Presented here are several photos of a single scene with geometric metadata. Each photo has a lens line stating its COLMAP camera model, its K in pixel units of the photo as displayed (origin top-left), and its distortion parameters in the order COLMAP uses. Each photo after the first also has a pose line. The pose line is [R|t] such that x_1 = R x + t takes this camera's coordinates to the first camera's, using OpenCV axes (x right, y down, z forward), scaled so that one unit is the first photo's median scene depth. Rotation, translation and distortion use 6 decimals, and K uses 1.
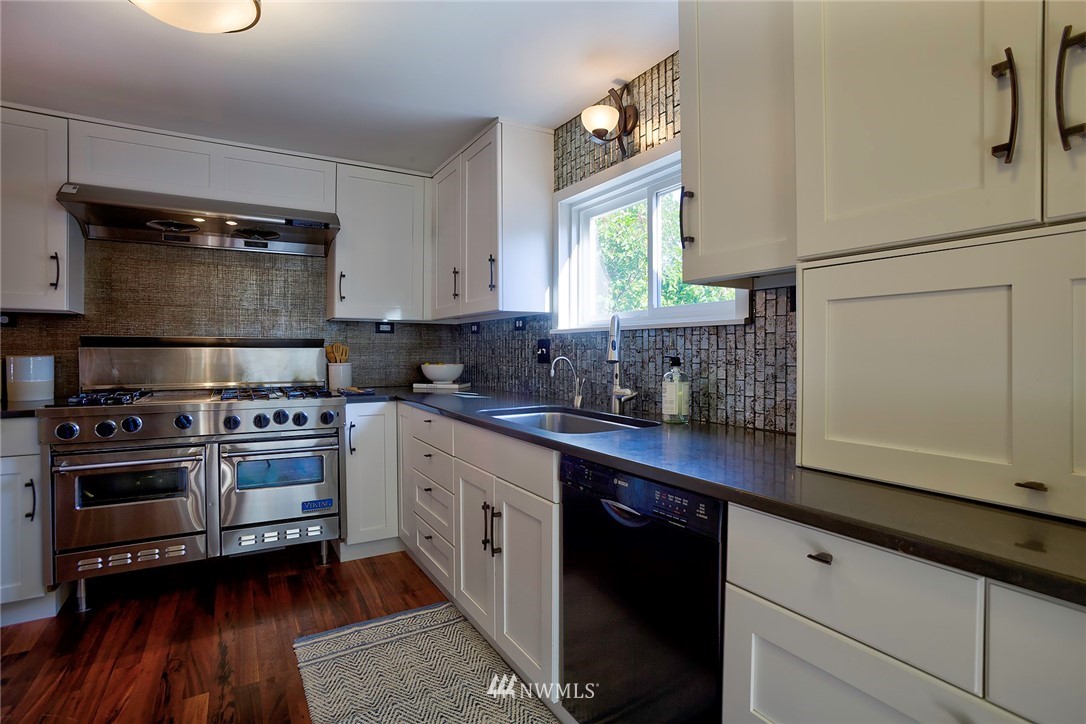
lens RADIAL K [[523.6, 0, 540.2], [0, 523.6, 355.9], [0, 0, 1]] dist [-0.069976, 0.033898]
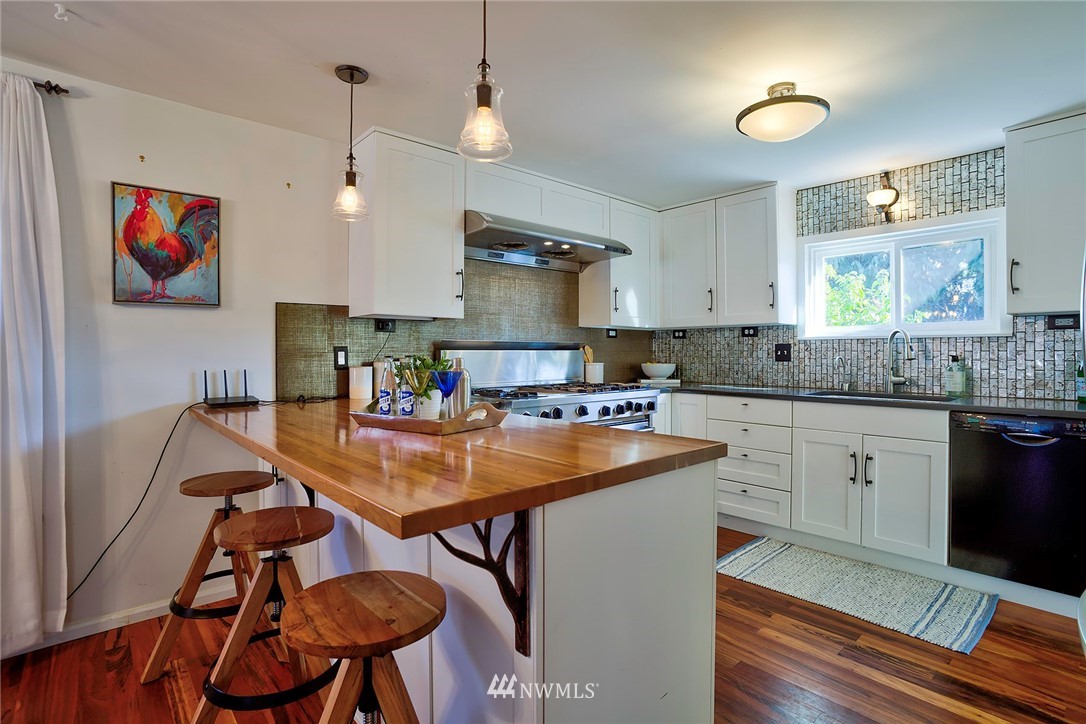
lens RADIAL K [[525.7, 0, 554.9], [0, 525.7, 357.4], [0, 0, 1]] dist [-0.066171, 0.030217]
pose [[0.977793, -0.004894, 0.209518, -0.898152], [0.004840, 0.999988, 0.000775, -0.000360], [-0.209519, 0.000256, 0.977804, -0.199539]]
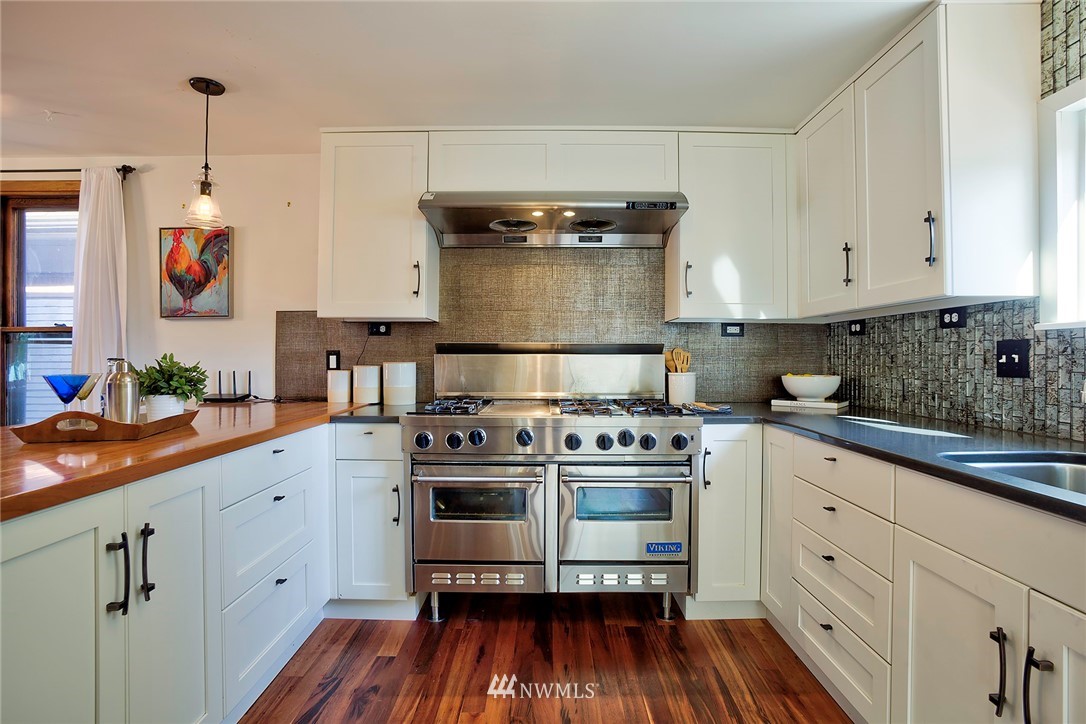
lens RADIAL K [[525.7, 0, 554.9], [0, 525.7, 357.4], [0, 0, 1]] dist [-0.066171, 0.030217]
pose [[0.867260, 0.000025, -0.497855, -0.176183], [-0.005488, 0.999940, -0.009511, -0.001749], [0.497824, 0.010980, 0.867208, 0.204802]]
